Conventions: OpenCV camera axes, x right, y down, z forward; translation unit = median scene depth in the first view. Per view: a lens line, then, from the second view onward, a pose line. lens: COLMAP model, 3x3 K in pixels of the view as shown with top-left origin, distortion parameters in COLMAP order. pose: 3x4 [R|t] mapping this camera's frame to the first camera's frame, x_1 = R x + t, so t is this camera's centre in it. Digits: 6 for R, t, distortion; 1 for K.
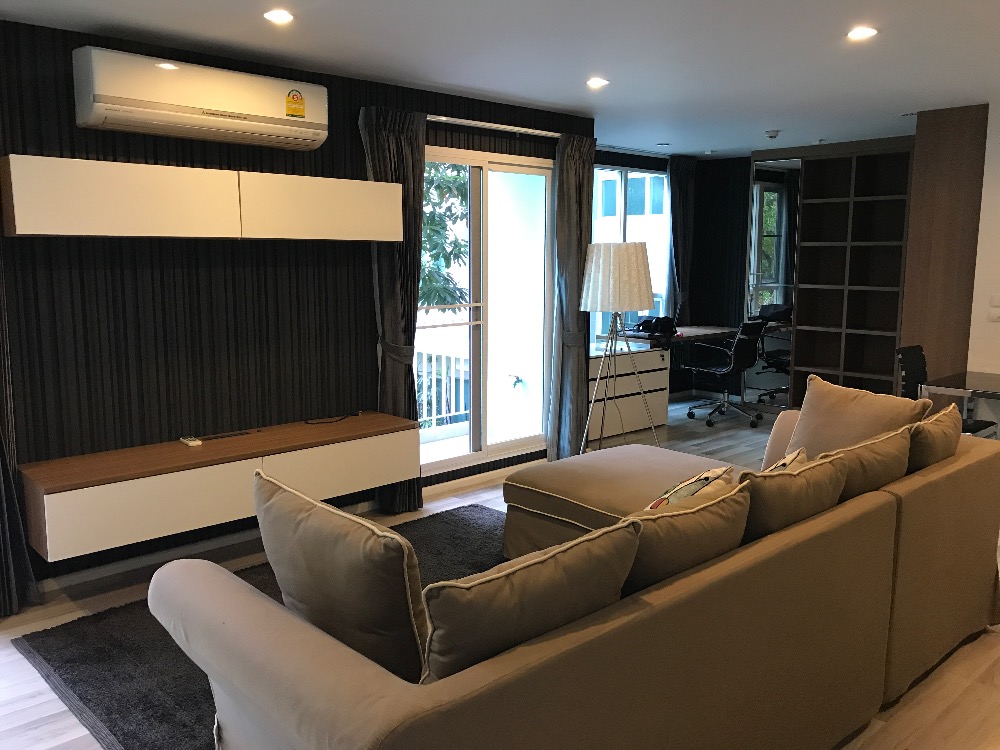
lens RADIAL K [[831.2, 0, 500.0], [0, 831.2, 375.0], [0, 0, 1]] dist [0.000555, 0.010355]
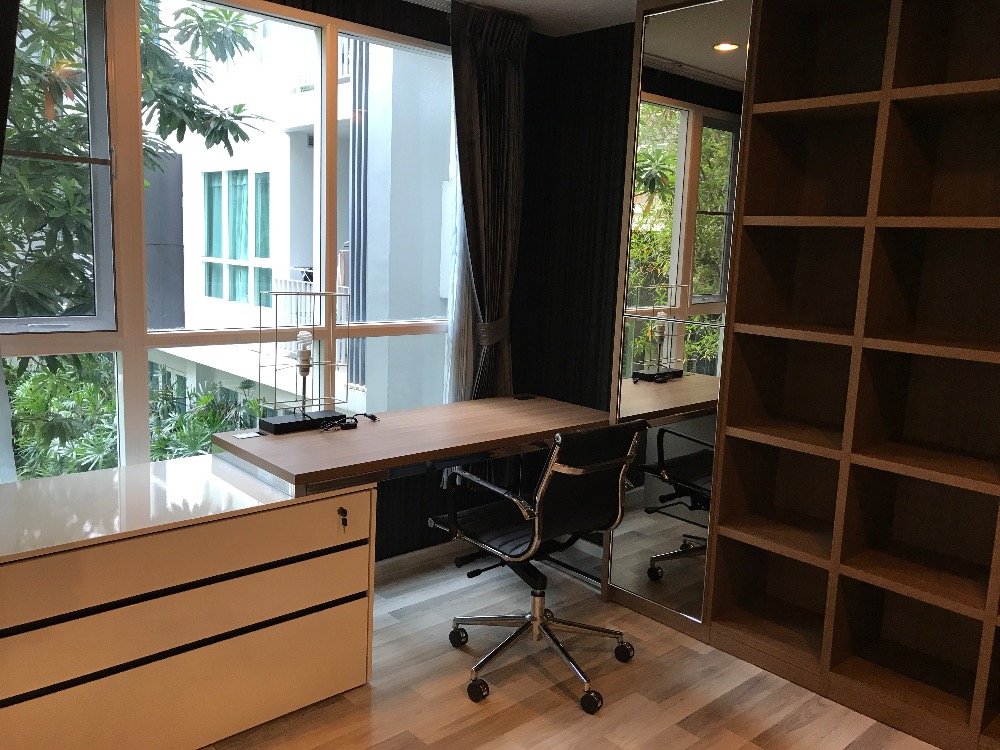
lens RADIAL K [[816.3, 0, 500.0], [0, 816.3, 375.0], [0, 0, 1]] dist [-0.005592, -0.010022]
pose [[0.999304, 0.036295, -0.008620, 0.255695], [-0.036183, 0.999264, 0.012760, -0.086367], [0.009077, -0.012439, 0.999881, 0.622409]]
